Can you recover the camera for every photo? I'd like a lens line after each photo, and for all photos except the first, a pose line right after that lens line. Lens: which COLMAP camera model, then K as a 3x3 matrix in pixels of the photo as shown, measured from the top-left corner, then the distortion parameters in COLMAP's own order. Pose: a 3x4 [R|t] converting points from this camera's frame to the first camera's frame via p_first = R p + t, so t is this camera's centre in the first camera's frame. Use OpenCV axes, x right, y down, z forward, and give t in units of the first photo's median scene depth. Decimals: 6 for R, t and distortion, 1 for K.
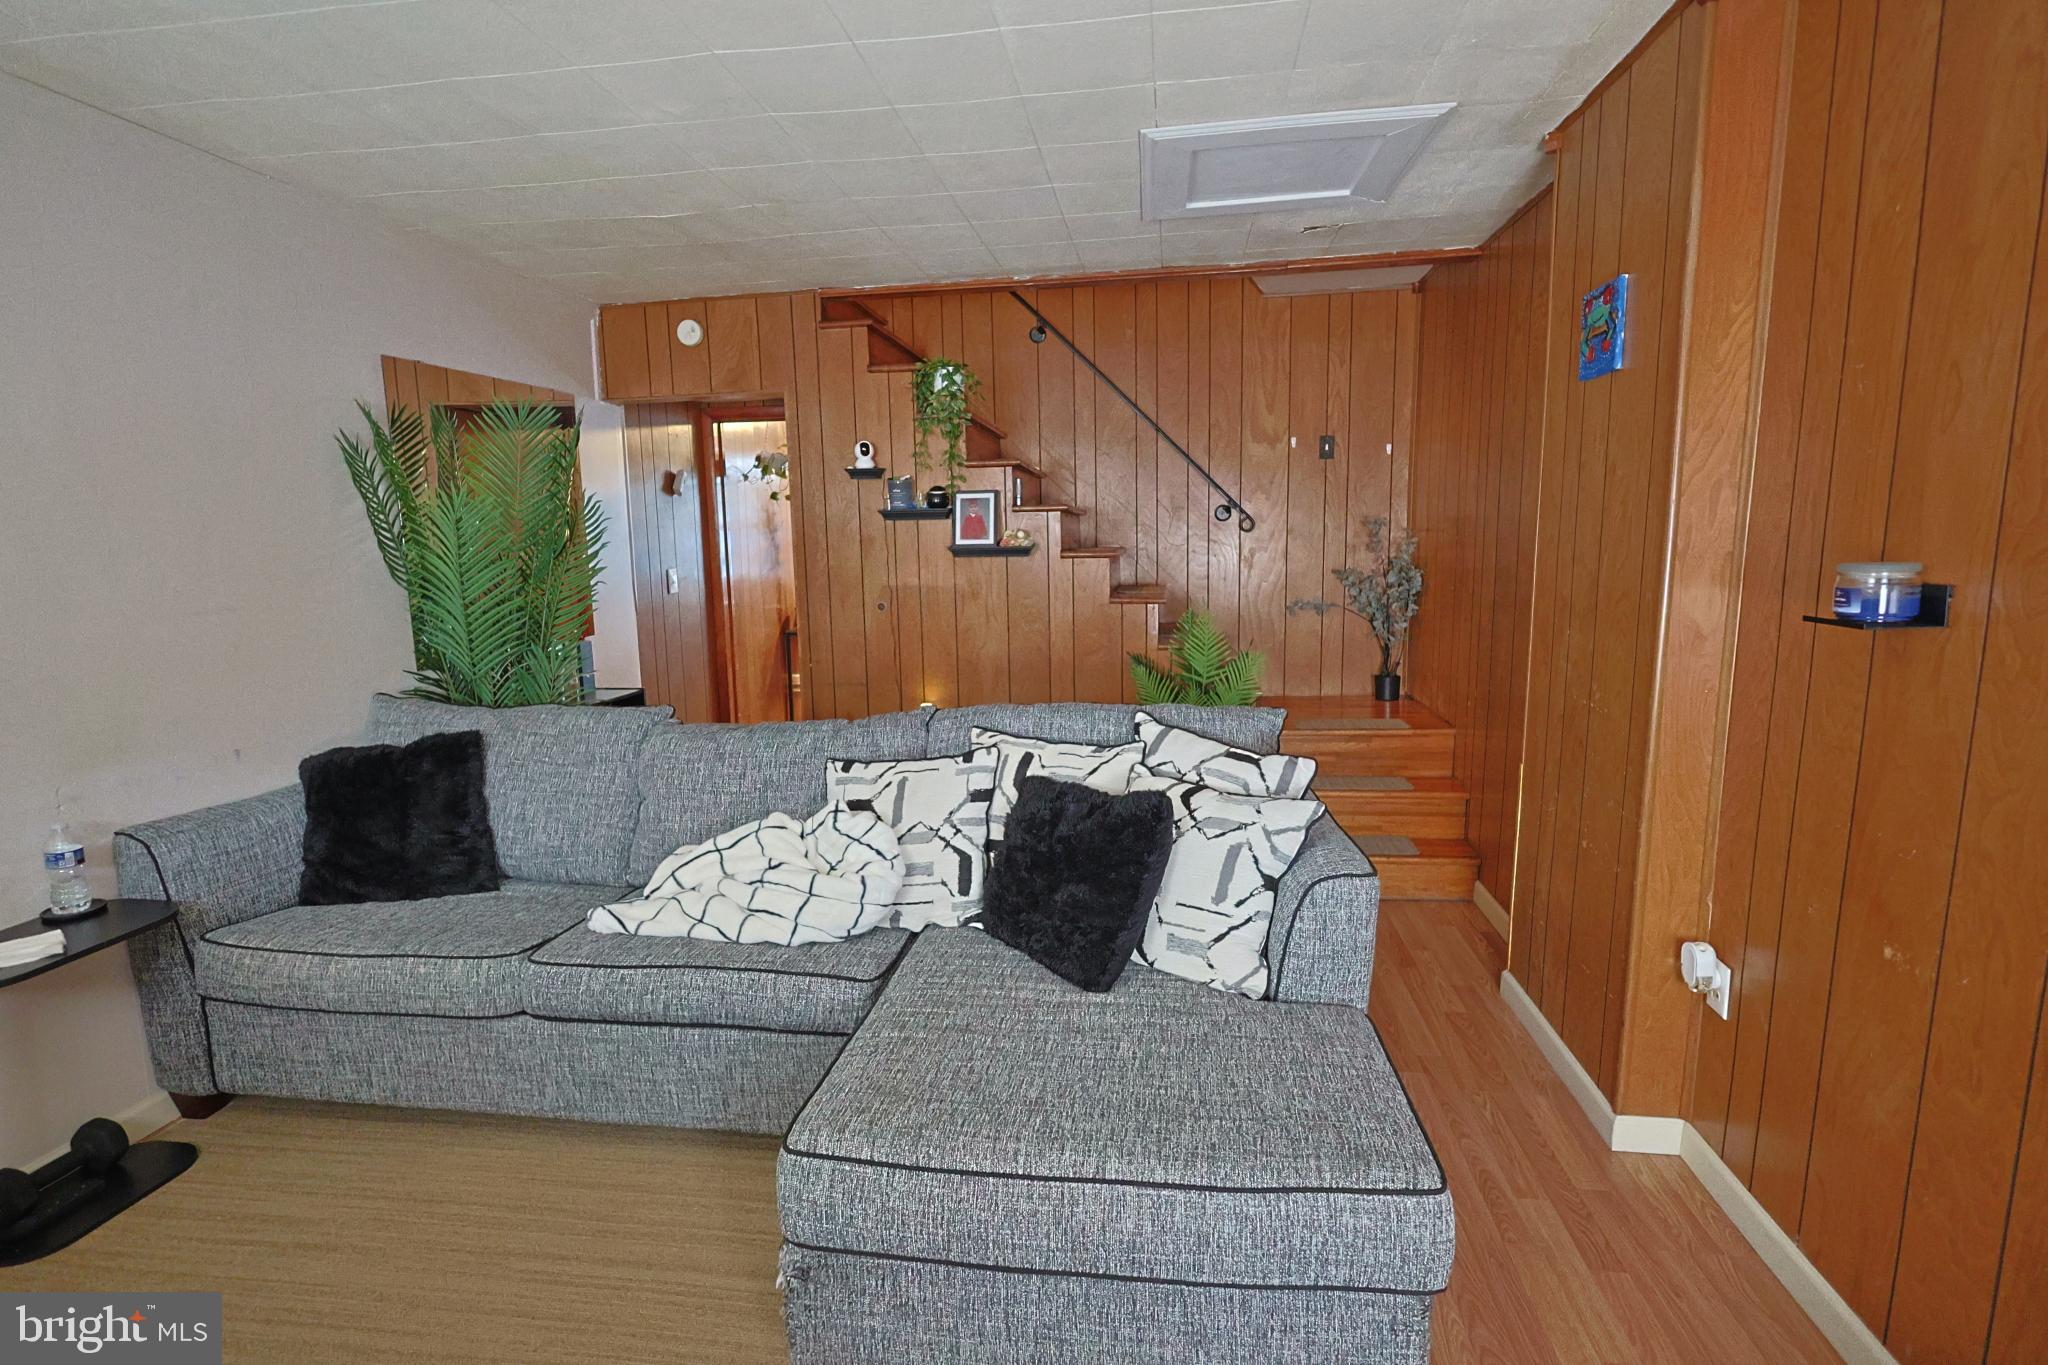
lens RADIAL K [[985.5, 0, 1023.8], [0, 985.5, 685.8], [0, 0, 1]] dist [-0.005558, 0.000110]
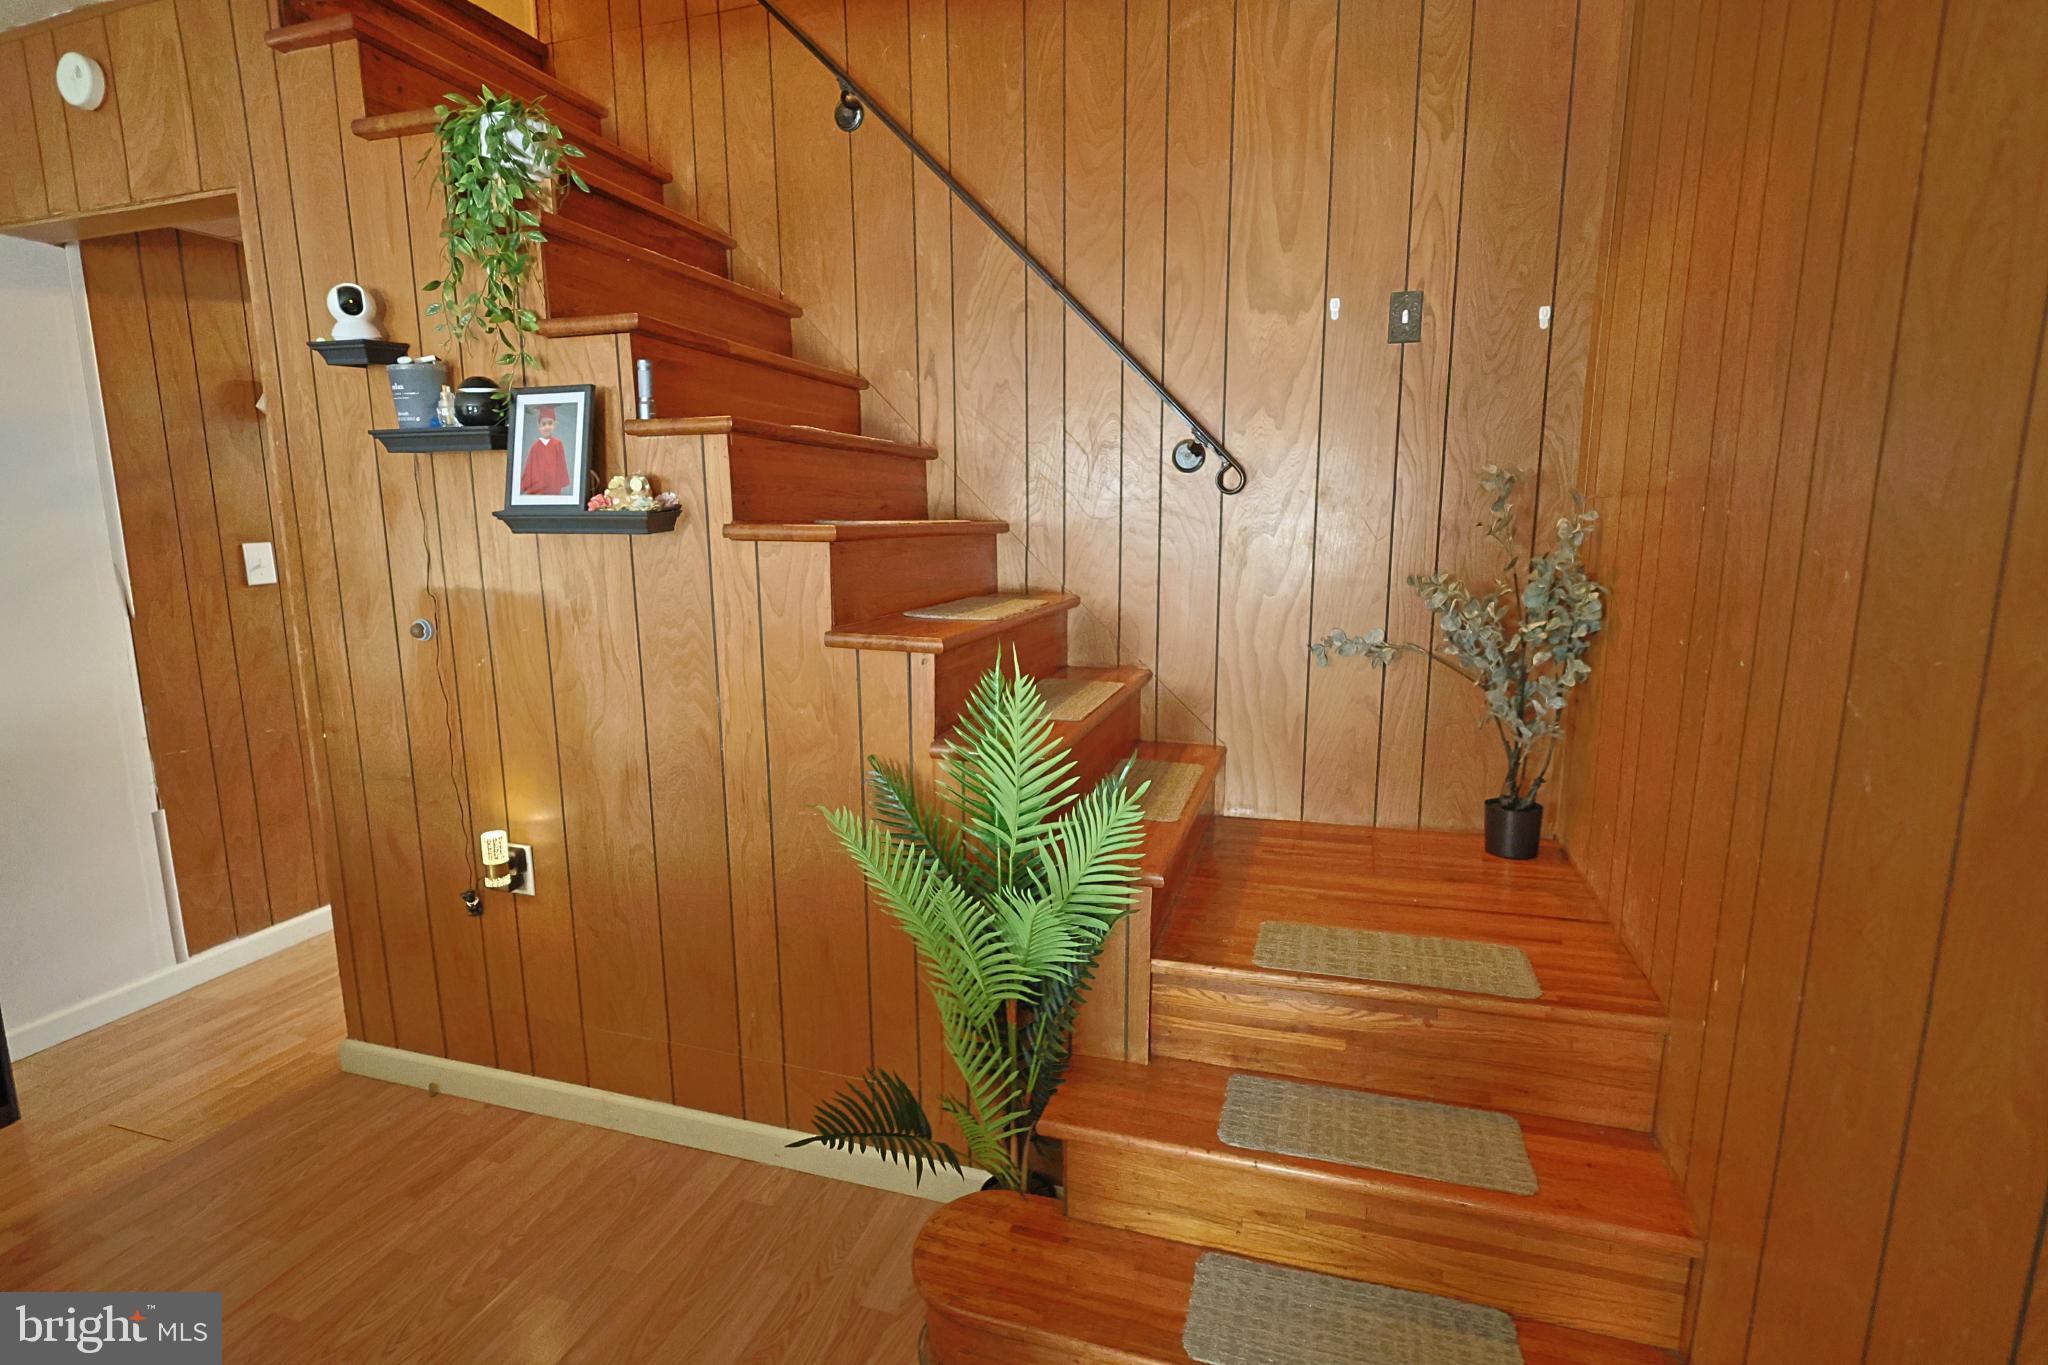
lens RADIAL K [[985.5, 0, 1021.3], [0, 985.5, 688.9], [0, 0, 1]] dist [-0.005558, 0.000110]
pose [[0.986441, 0.046063, -0.157520, 0.208639], [-0.041845, 0.998674, 0.029992, -0.069972], [0.158693, -0.022994, 0.987060, 0.499740]]
